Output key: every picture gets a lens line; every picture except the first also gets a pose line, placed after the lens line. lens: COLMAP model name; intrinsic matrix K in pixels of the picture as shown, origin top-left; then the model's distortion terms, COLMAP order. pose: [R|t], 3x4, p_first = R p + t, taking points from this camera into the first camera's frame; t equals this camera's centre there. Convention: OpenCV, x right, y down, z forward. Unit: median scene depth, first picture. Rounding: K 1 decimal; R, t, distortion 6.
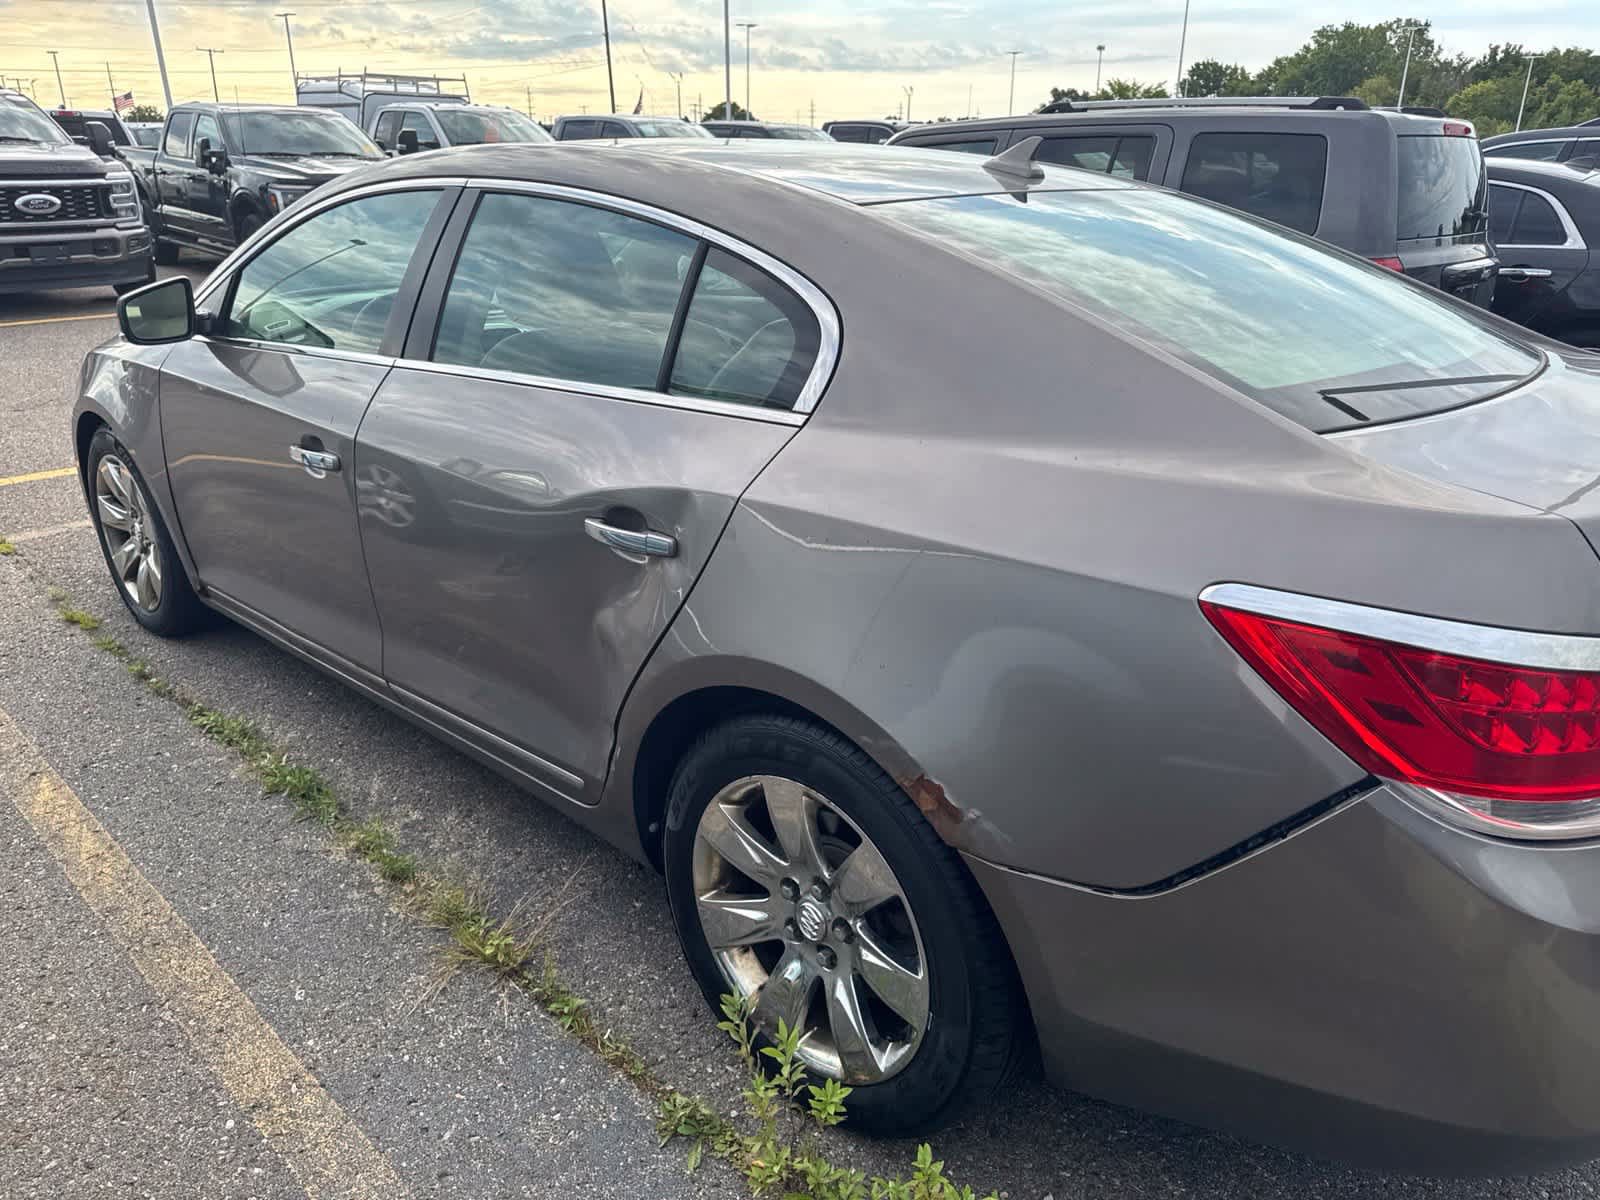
lens RADIAL K [[1137.6, 0, 803.3], [0, 1137.6, 601.3], [0, 0, 1]] dist [0.015650, -0.016467]
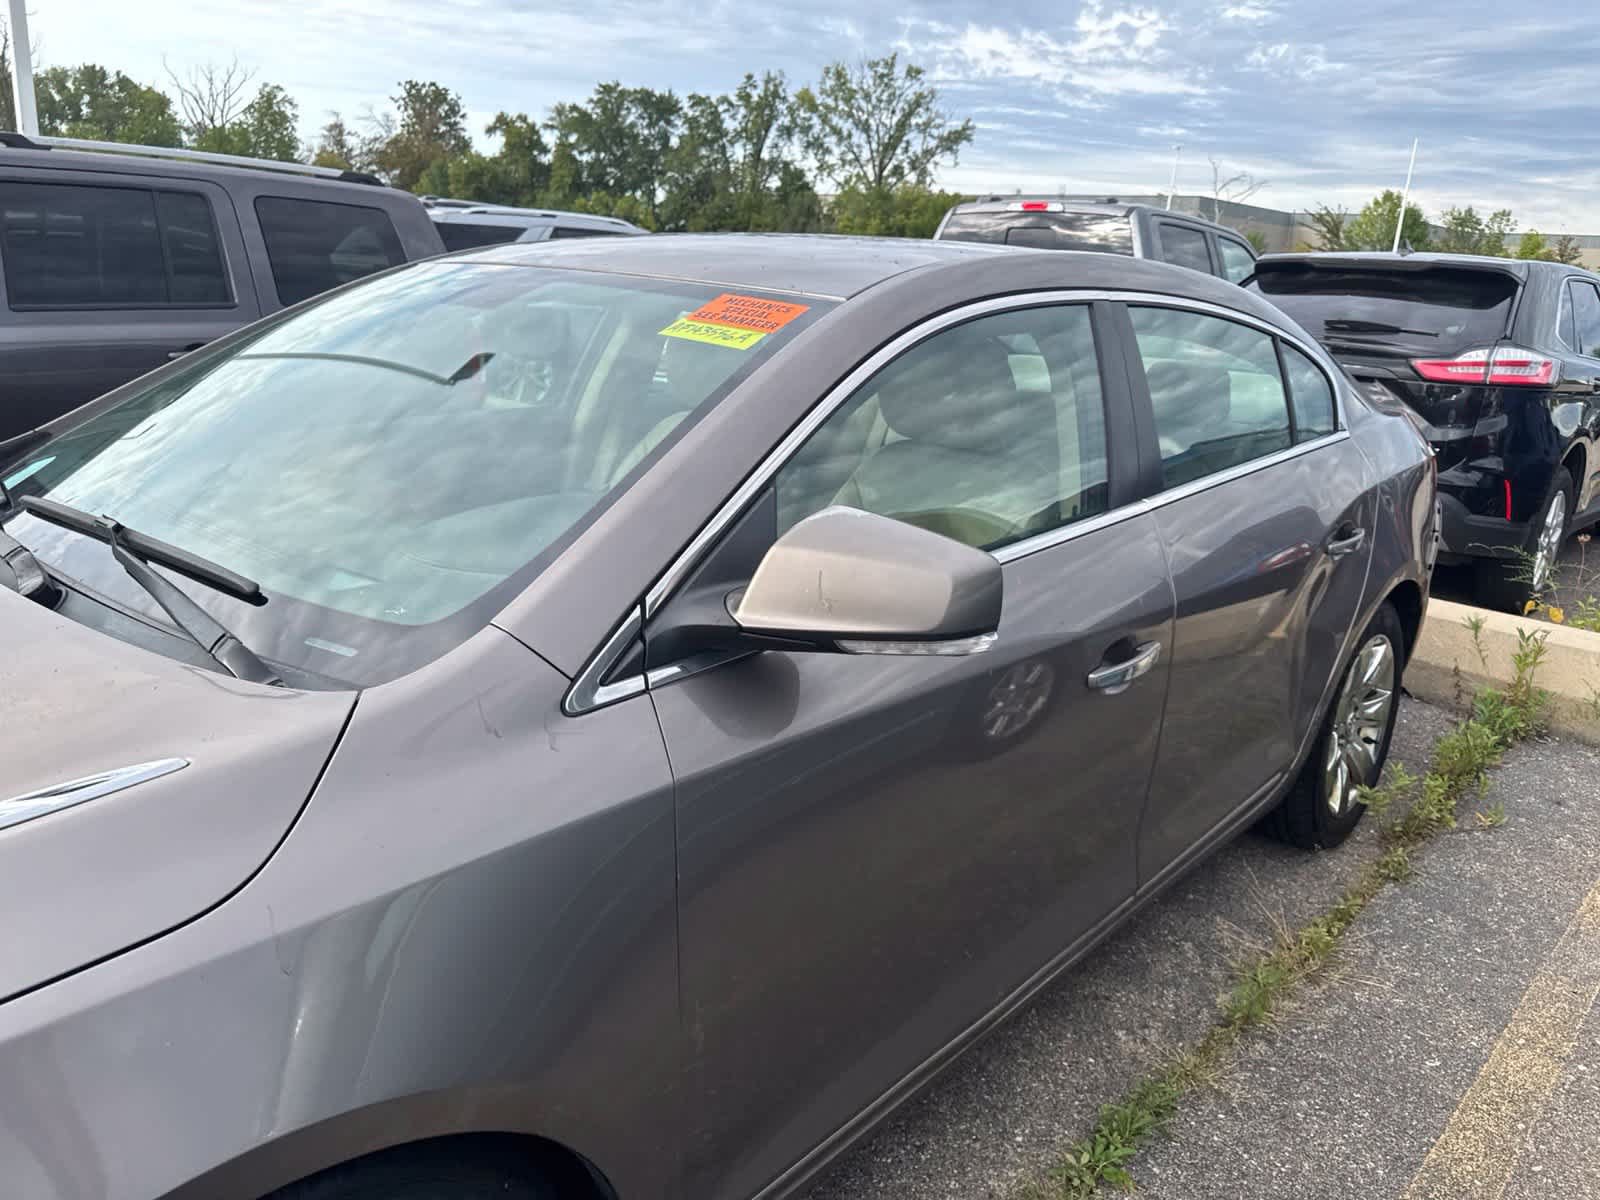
lens RADIAL K [[1137.6, 0, 805.3], [0, 1137.6, 589.4], [0, 0, 1]] dist [0.015650, -0.016467]
pose [[0.001187, -0.281028, 0.959699, -0.409617], [0.314135, 0.911223, 0.266444, -0.157478], [-0.949378, 0.301159, 0.089362, 0.409318]]
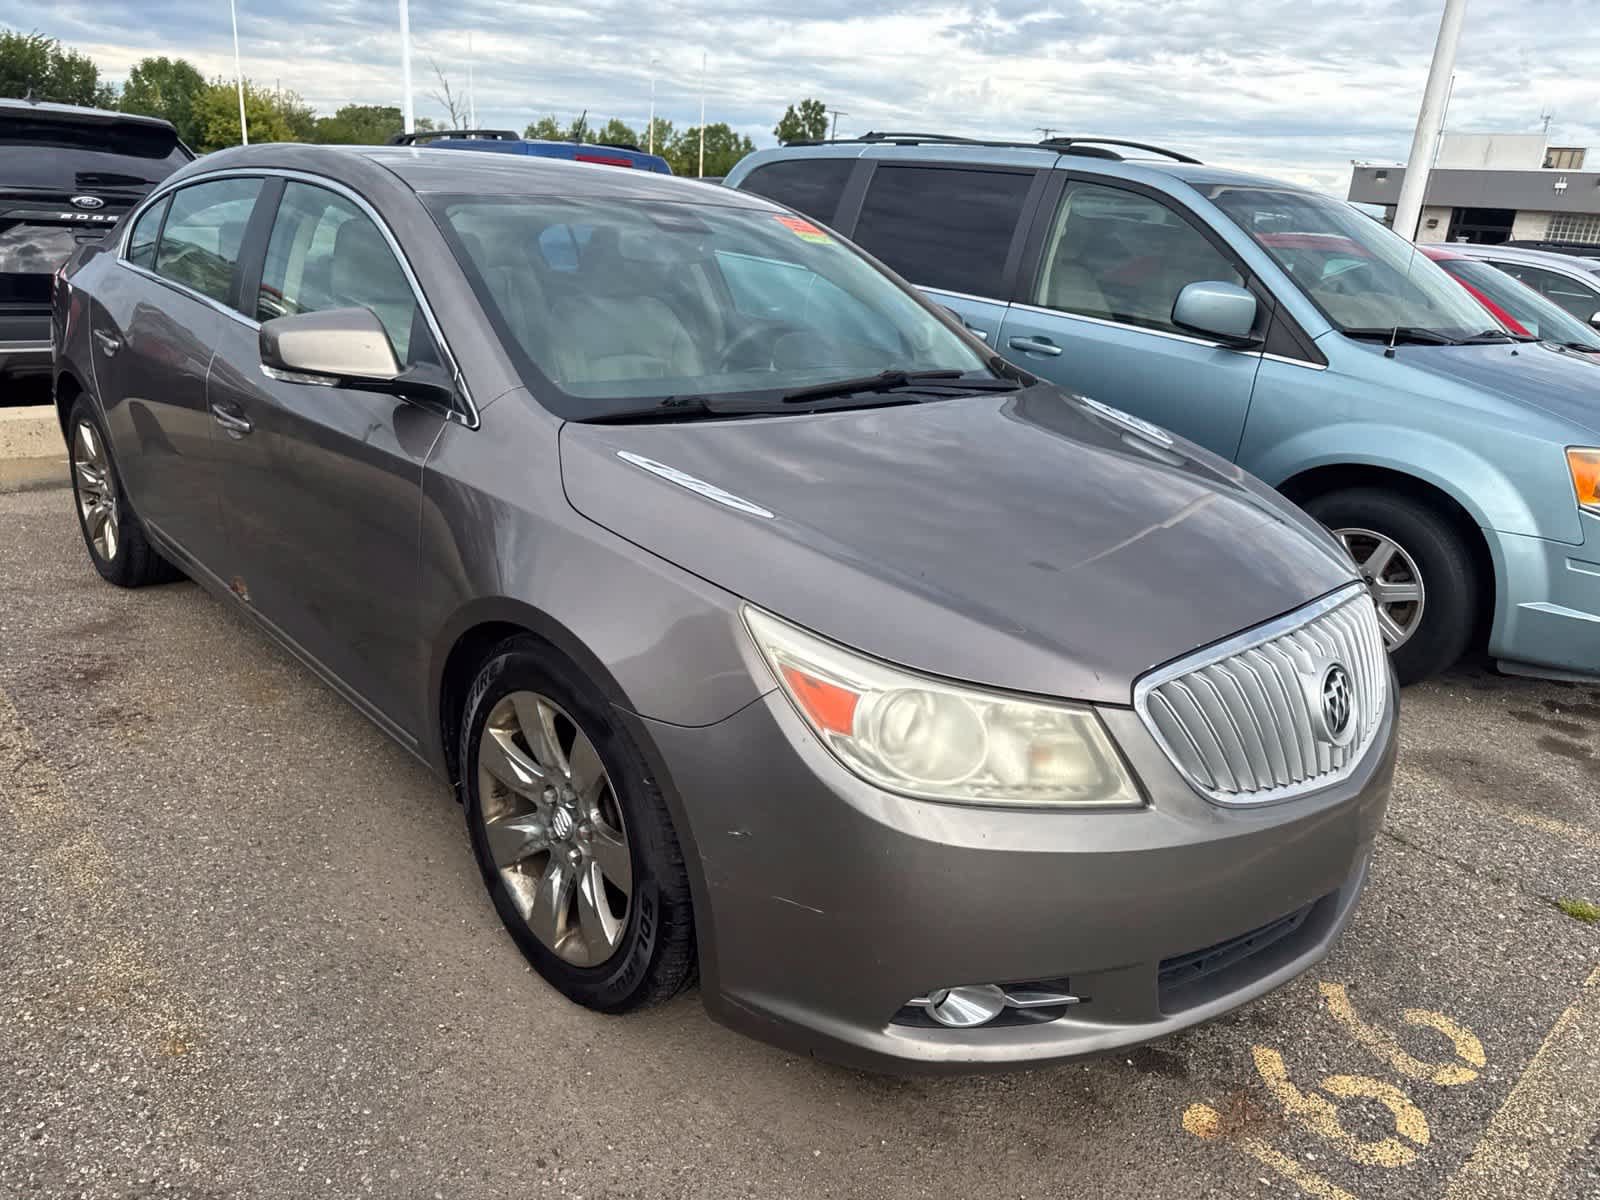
lens RADIAL K [[1137.6, 0, 811.9], [0, 1137.6, 600.4], [0, 0, 1]] dist [0.015650, -0.016467]
pose [[-0.995260, -0.092460, 0.030159, -0.201764], [-0.050820, 0.758830, 0.649303, -0.339829], [-0.082920, 0.644692, -0.759932, 0.882832]]
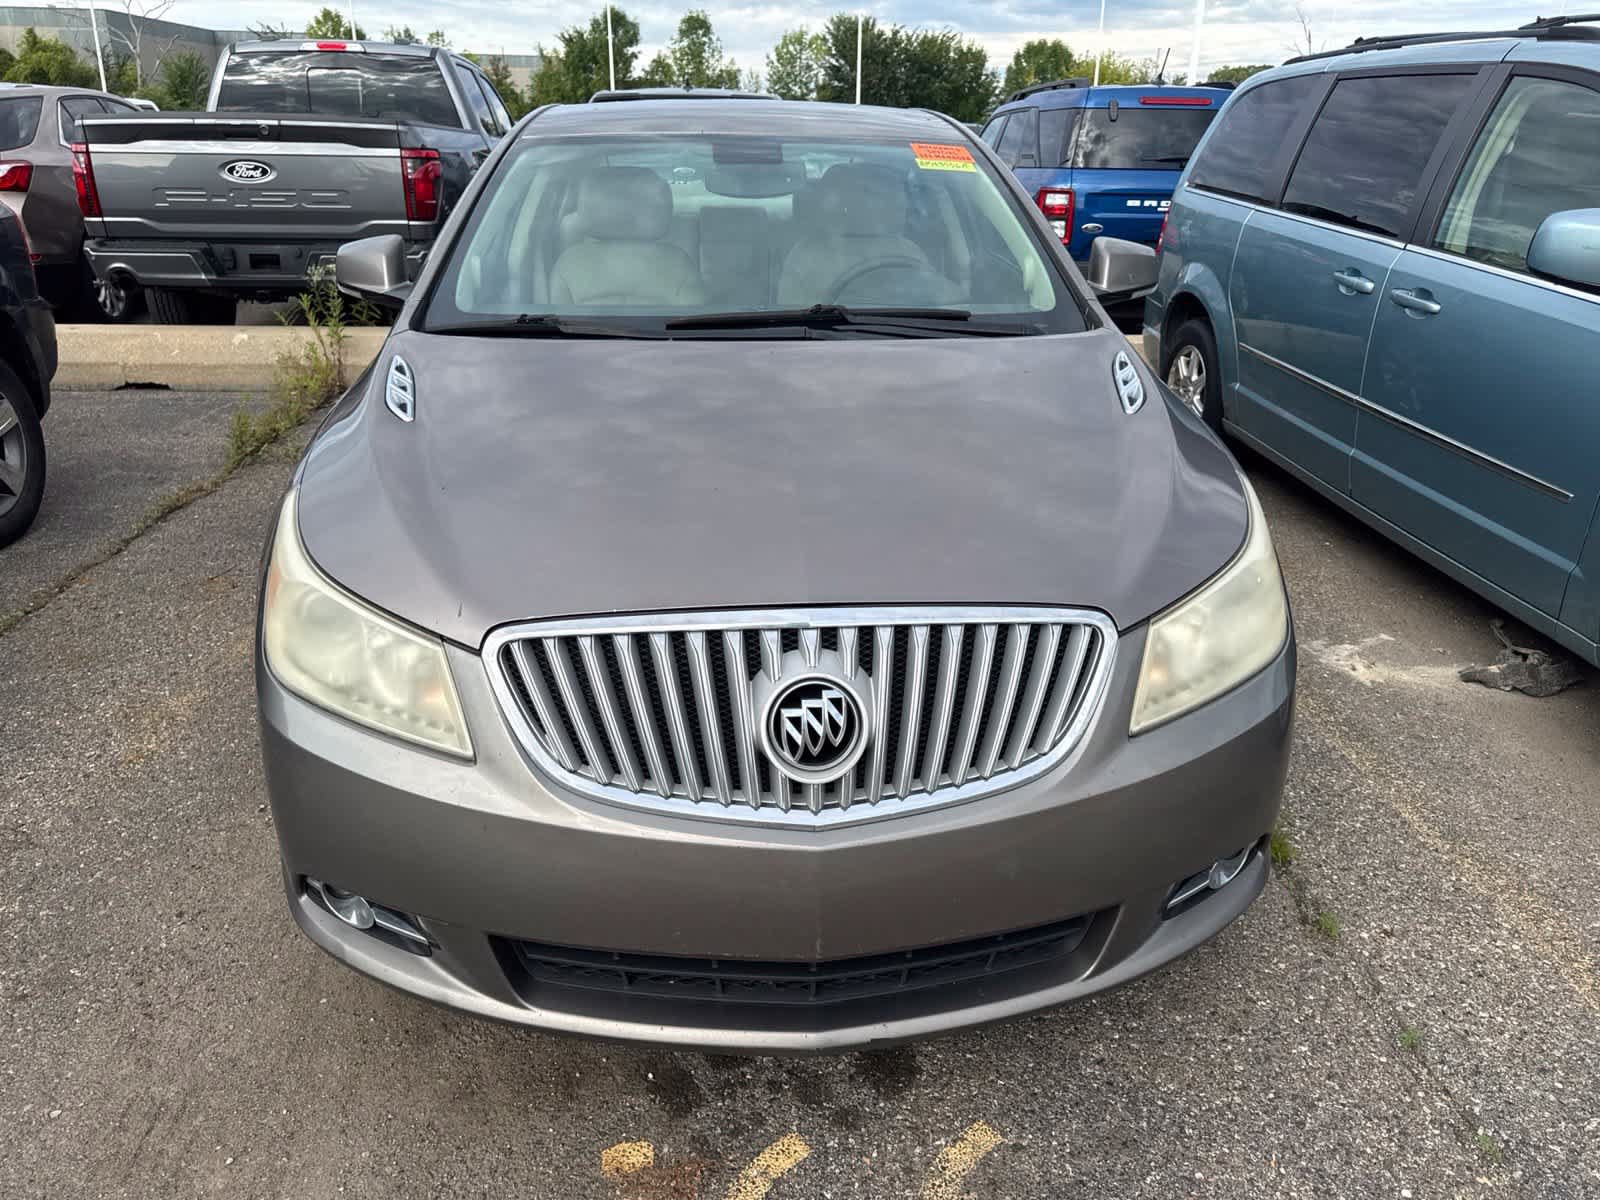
lens RADIAL K [[1137.6, 0, 805.4], [0, 1137.6, 598.9], [0, 0, 1]] dist [0.015650, -0.016467]
pose [[-0.736627, -0.274215, 0.618212, -0.444078], [0.229169, 0.758822, 0.609648, -0.298167], [-0.636287, 0.590759, -0.496128, 0.772000]]
